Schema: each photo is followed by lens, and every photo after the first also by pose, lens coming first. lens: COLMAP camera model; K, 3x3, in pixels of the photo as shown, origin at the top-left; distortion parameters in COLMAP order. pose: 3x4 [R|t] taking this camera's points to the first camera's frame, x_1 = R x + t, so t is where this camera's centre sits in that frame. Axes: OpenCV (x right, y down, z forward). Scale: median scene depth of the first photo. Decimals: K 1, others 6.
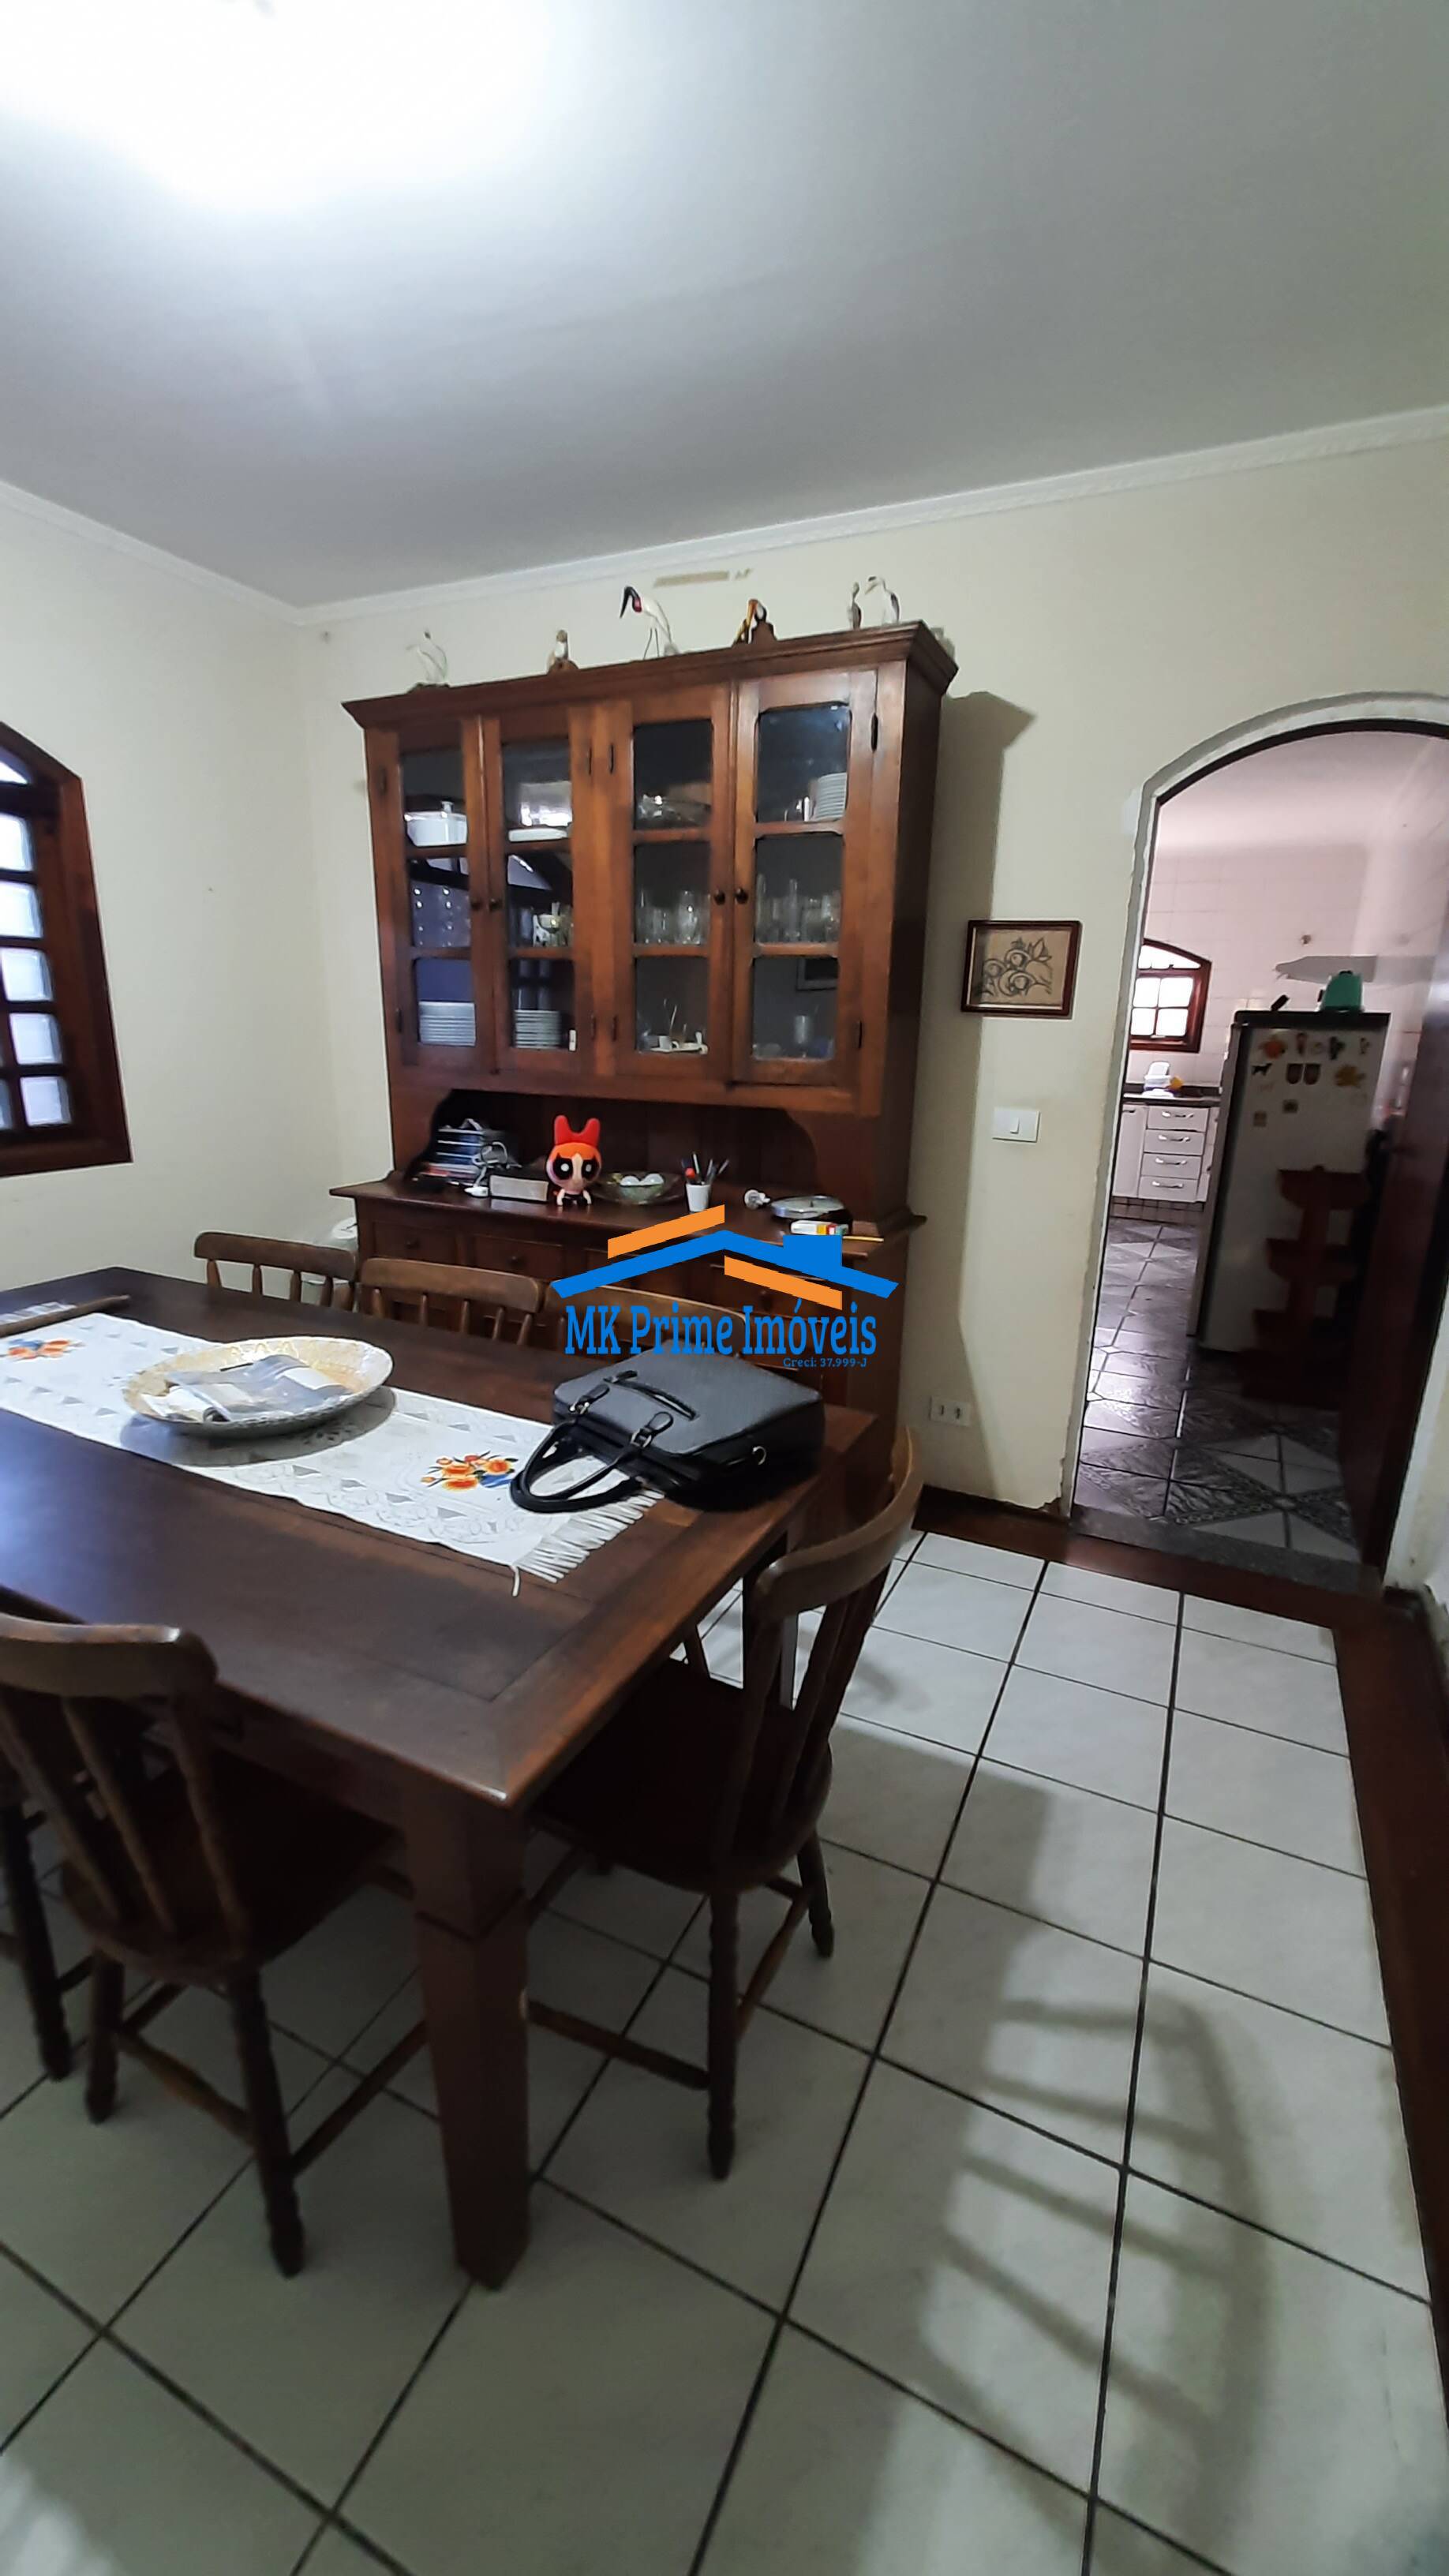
lens RADIAL K [[1027.4, 0, 722.9], [0, 1027.4, 1304.2], [0, 0, 1]] dist [0.000290, 0.000896]
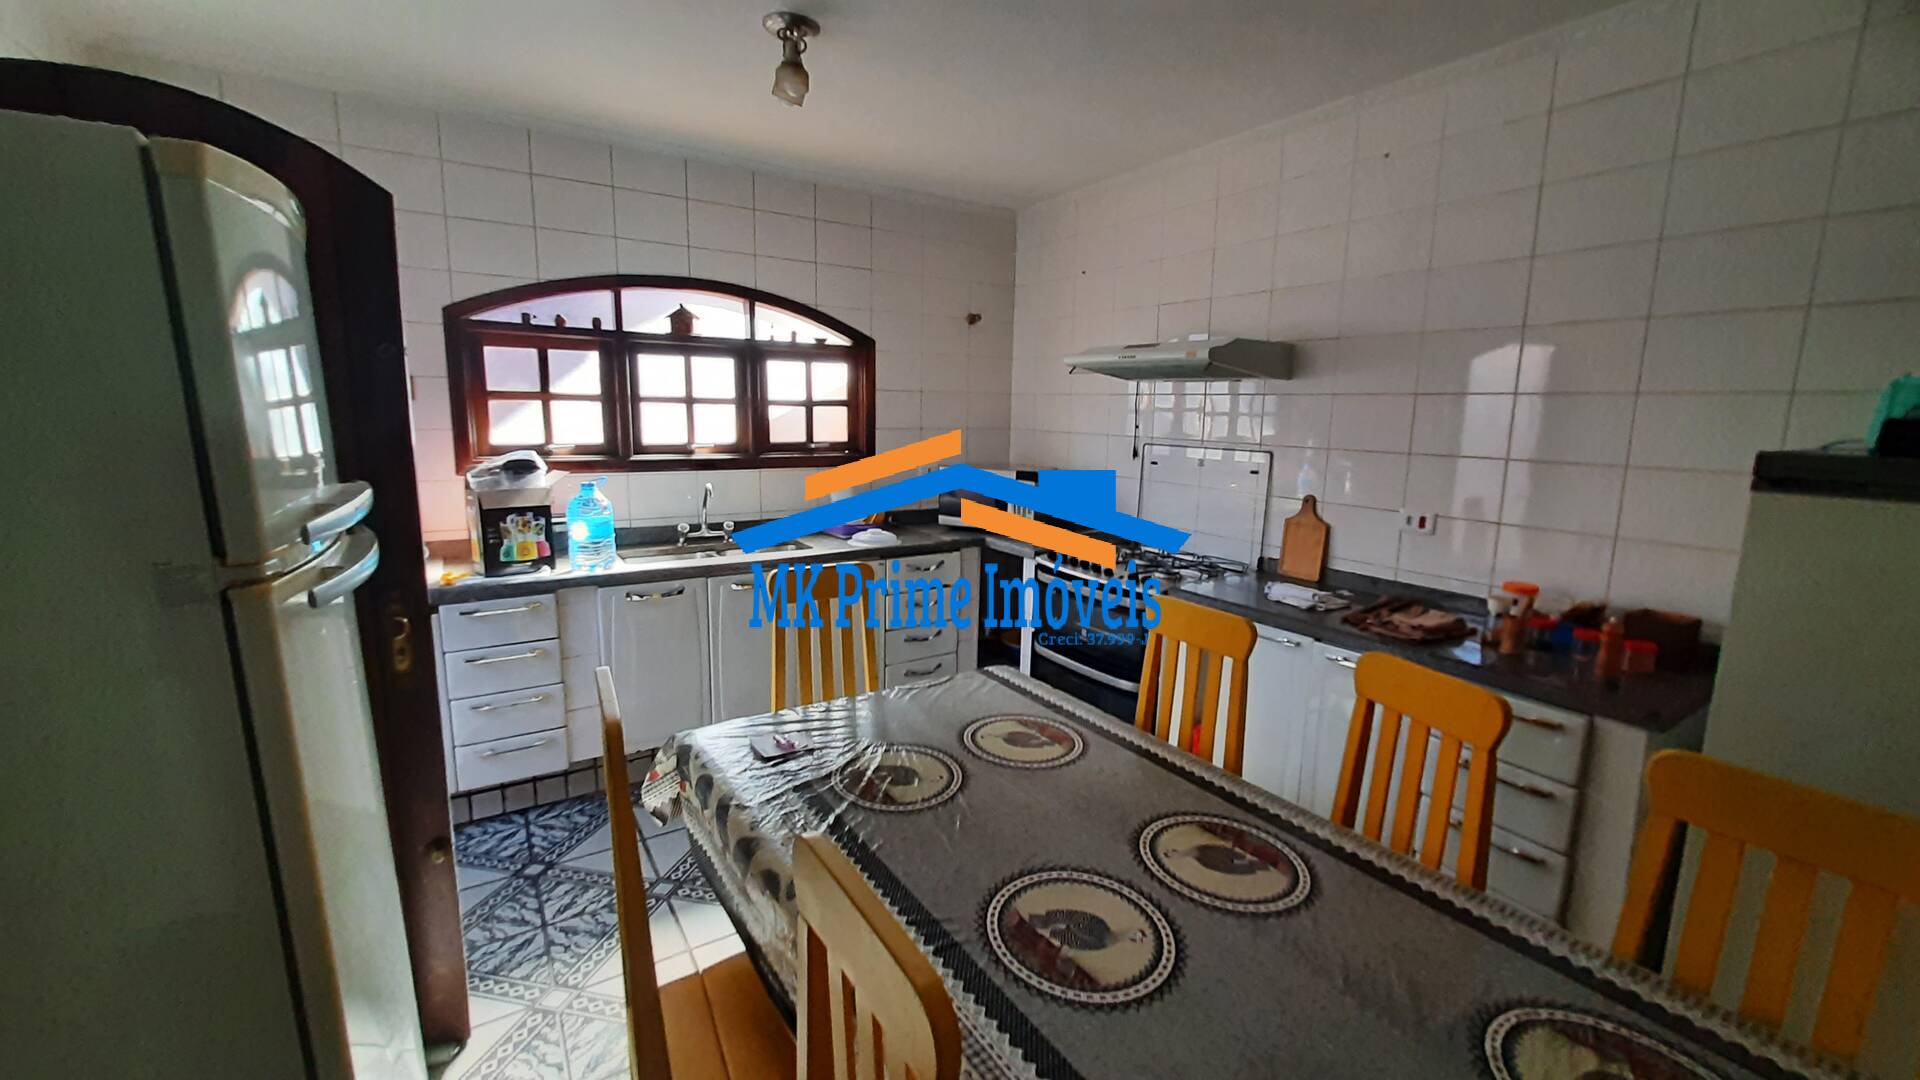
lens RADIAL K [[765.7, 0, 966.9], [0, 765.7, 542.4], [0, 0, 1]] dist [0.000290, 0.000896]
pose [[0.505962, -0.163685, 0.846882, 0.043873], [0.224822, 0.972918, 0.053728, -0.251410], [-0.832741, 0.163213, 0.529059, 0.821472]]
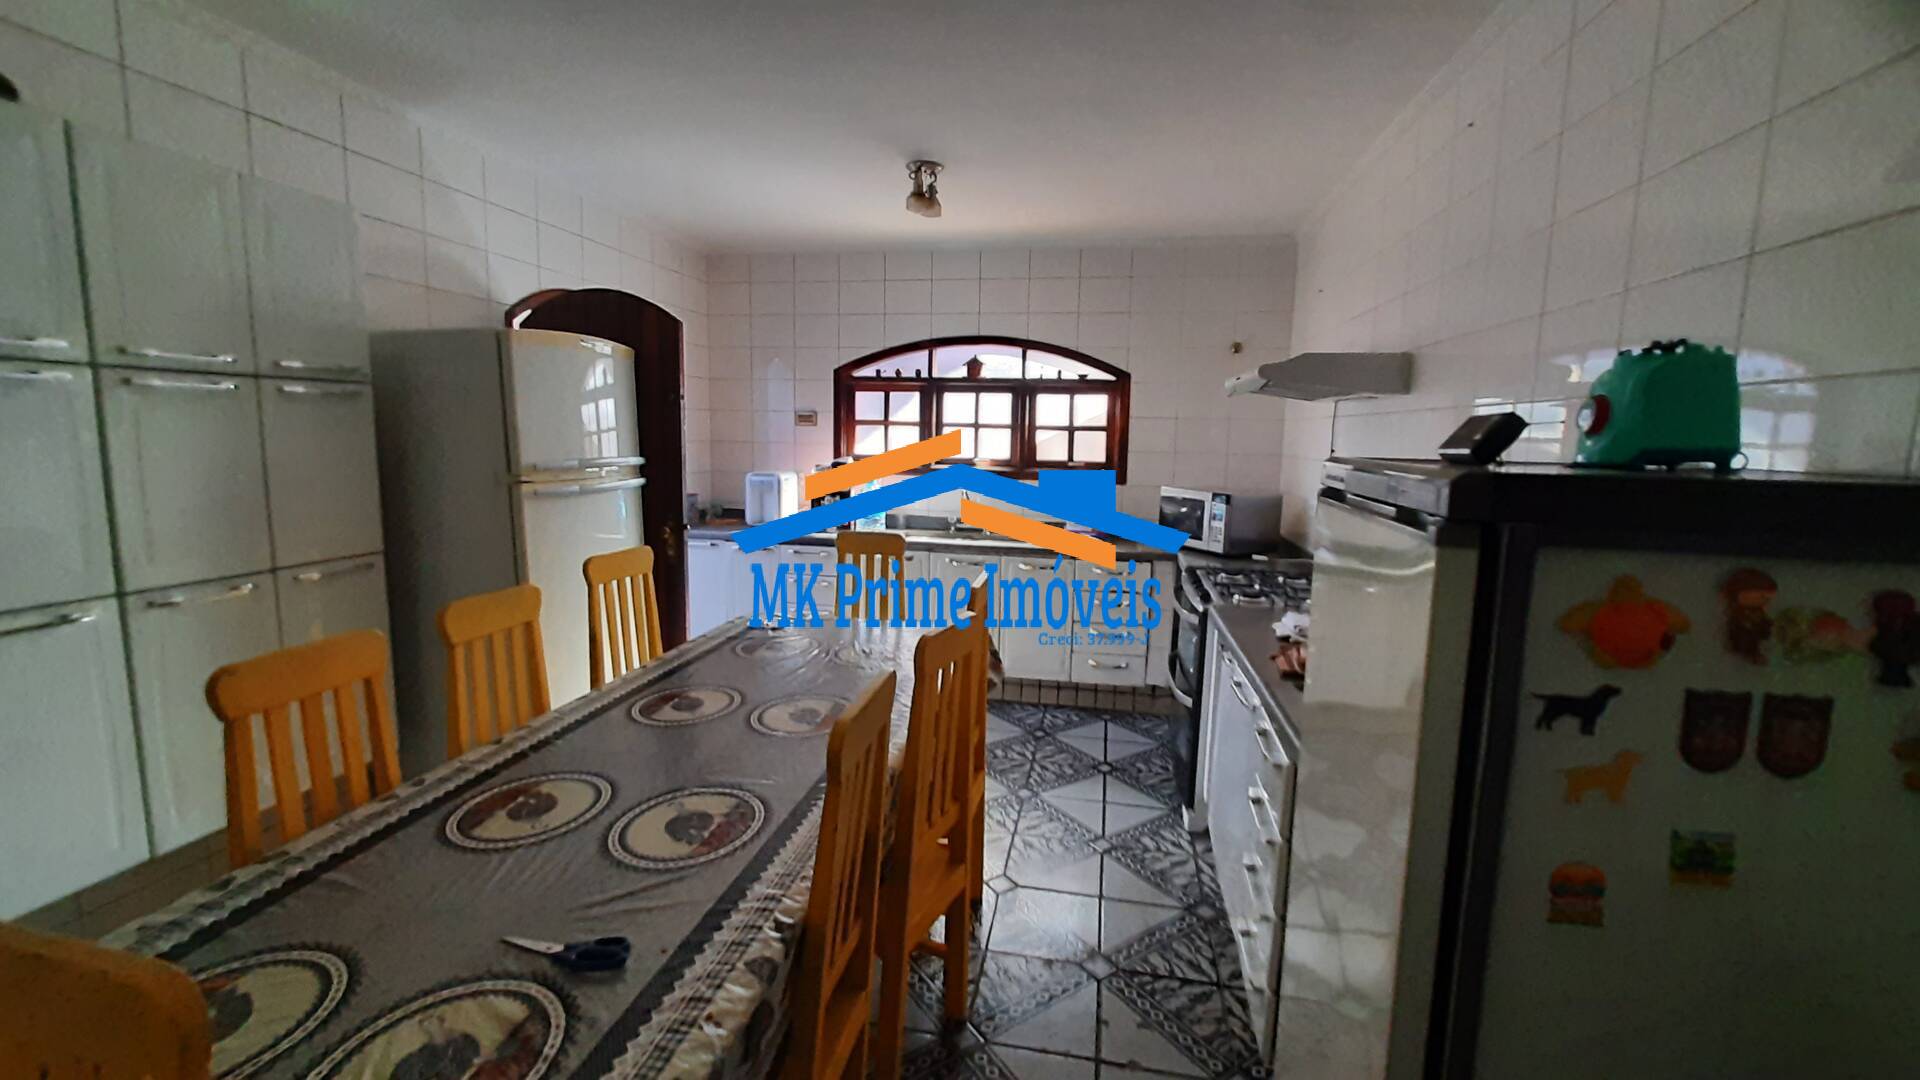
lens RADIAL K [[765.7, 0, 958.3], [0, 765.7, 530.3], [0, 0, 1]] dist [0.000290, 0.000896]
pose [[0.965849, -0.031602, 0.257169, 0.224246], [0.066851, 0.989323, -0.129500, -0.170370], [-0.250331, 0.142269, 0.957650, 0.568710]]
